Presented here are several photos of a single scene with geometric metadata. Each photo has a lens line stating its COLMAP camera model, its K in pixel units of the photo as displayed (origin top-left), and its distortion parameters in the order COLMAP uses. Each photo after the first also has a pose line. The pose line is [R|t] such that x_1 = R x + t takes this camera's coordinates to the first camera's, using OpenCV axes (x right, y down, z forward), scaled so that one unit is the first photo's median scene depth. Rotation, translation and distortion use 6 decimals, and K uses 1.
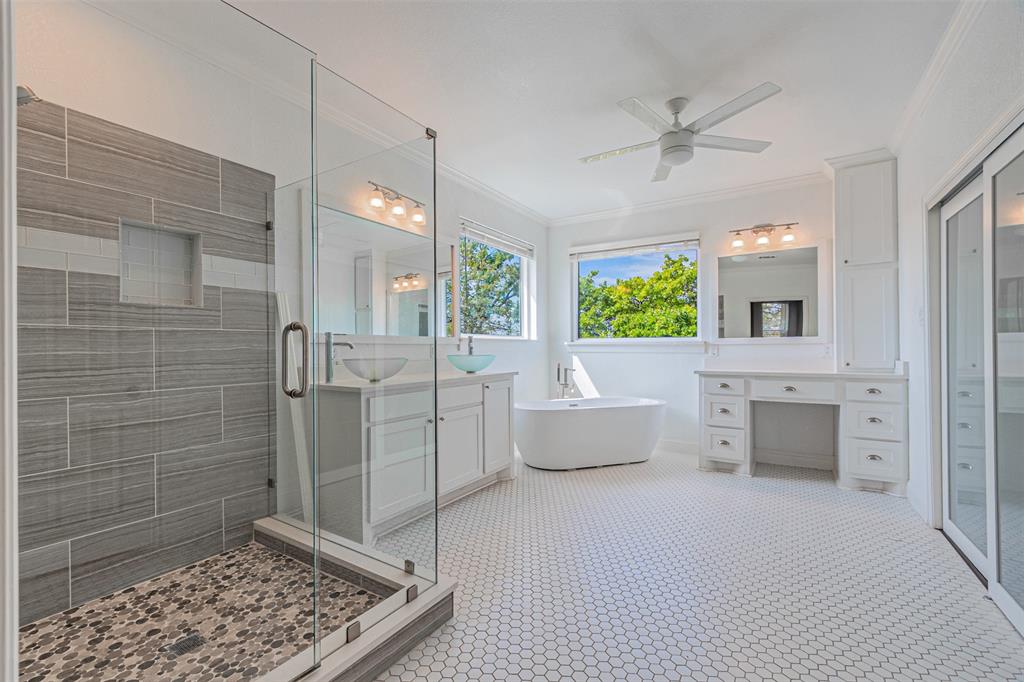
lens RADIAL K [[443.4, 0, 495.8], [0, 443.4, 343.5], [0, 0, 1]] dist [0.002877, -0.000141]
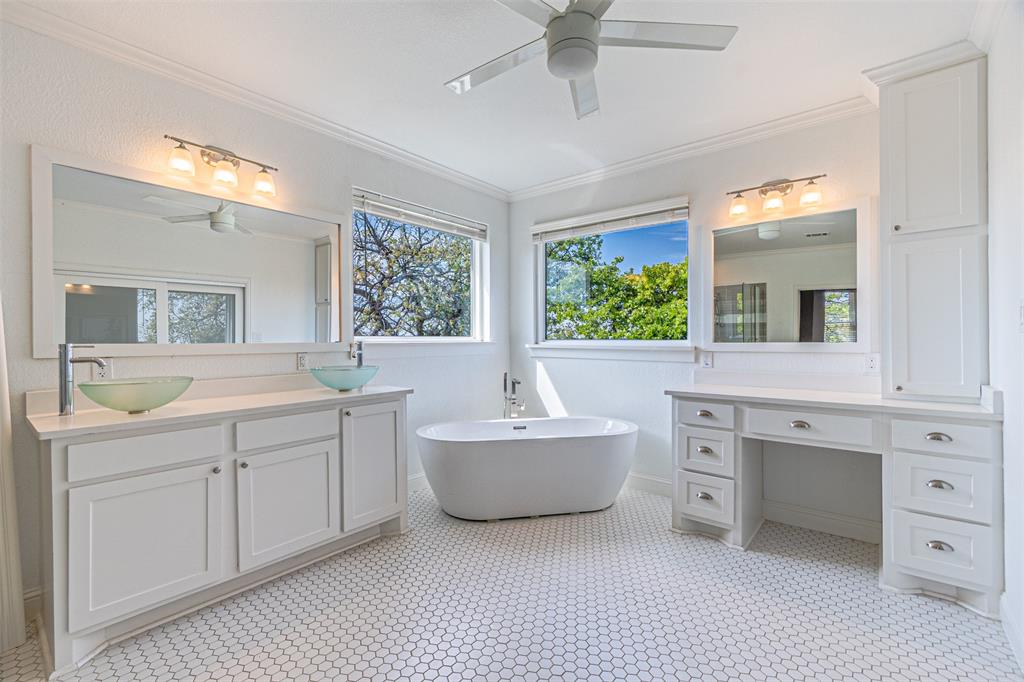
lens RADIAL K [[444.5, 0, 492.7], [0, 444.5, 336.3], [0, 0, 1]] dist [-0.000159, 0.000481]
pose [[0.991224, 0.000809, -0.132188, 0.269574], [-0.000338, 0.999994, 0.003587, -0.027403], [0.132190, -0.003511, 0.991218, 0.262409]]
